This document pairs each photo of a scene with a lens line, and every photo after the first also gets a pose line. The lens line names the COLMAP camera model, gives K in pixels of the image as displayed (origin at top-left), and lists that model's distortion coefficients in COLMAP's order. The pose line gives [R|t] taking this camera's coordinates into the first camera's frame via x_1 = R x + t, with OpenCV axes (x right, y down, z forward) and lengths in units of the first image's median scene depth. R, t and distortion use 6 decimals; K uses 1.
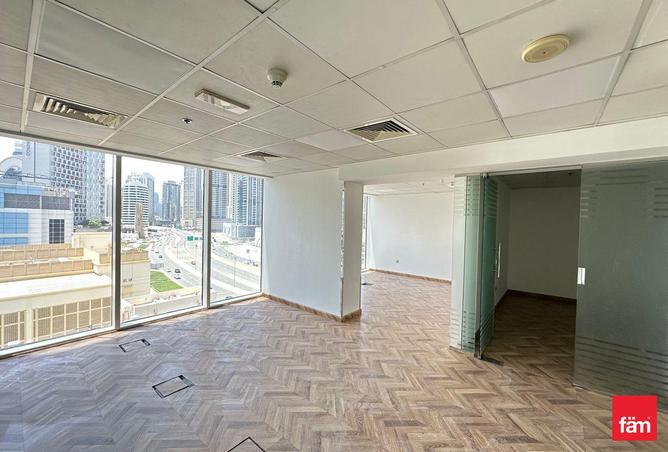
lens RADIAL K [[266.5, 0, 335.3], [0, 266.5, 226.6], [0, 0, 1]] dist [-0.003535, 0.000207]
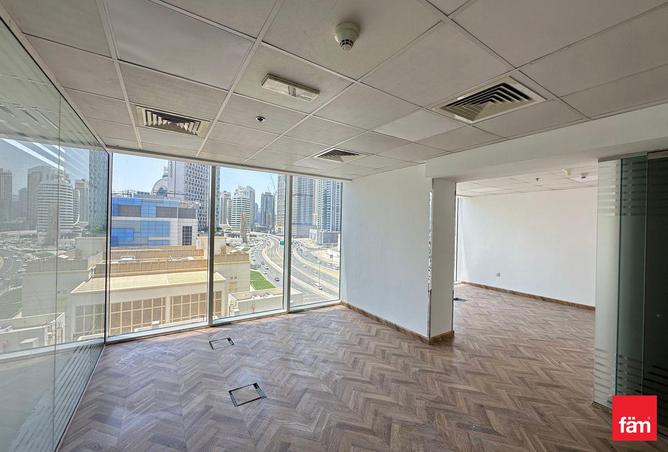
lens RADIAL K [[266.5, 0, 334.1], [0, 266.5, 226.4], [0, 0, 1]] dist [-0.003535, 0.000207]
pose [[0.952972, -0.002037, -0.303052, -0.008066], [-0.005489, 0.999697, -0.023981, 0.005999], [0.303009, 0.024517, 0.952672, 0.100882]]
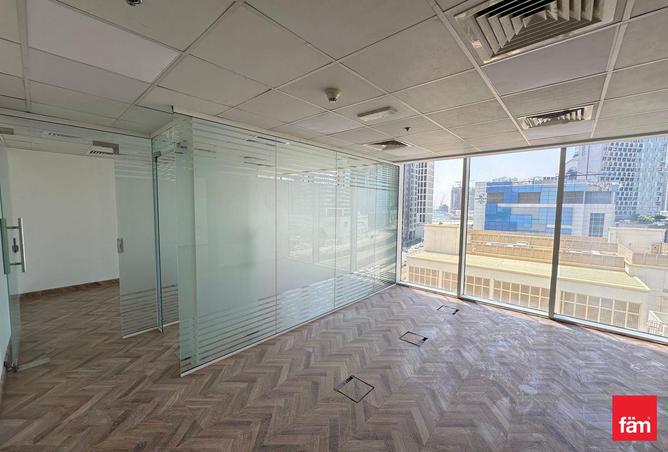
lens RADIAL K [[266.5, 0, 333.0], [0, 266.5, 227.4], [0, 0, 1]] dist [-0.003535, 0.000207]
pose [[-0.046368, 0.056950, -0.997300, 0.418588], [-0.032466, 0.997760, 0.058486, 0.000488], [0.998397, 0.035090, -0.044415, 0.415026]]
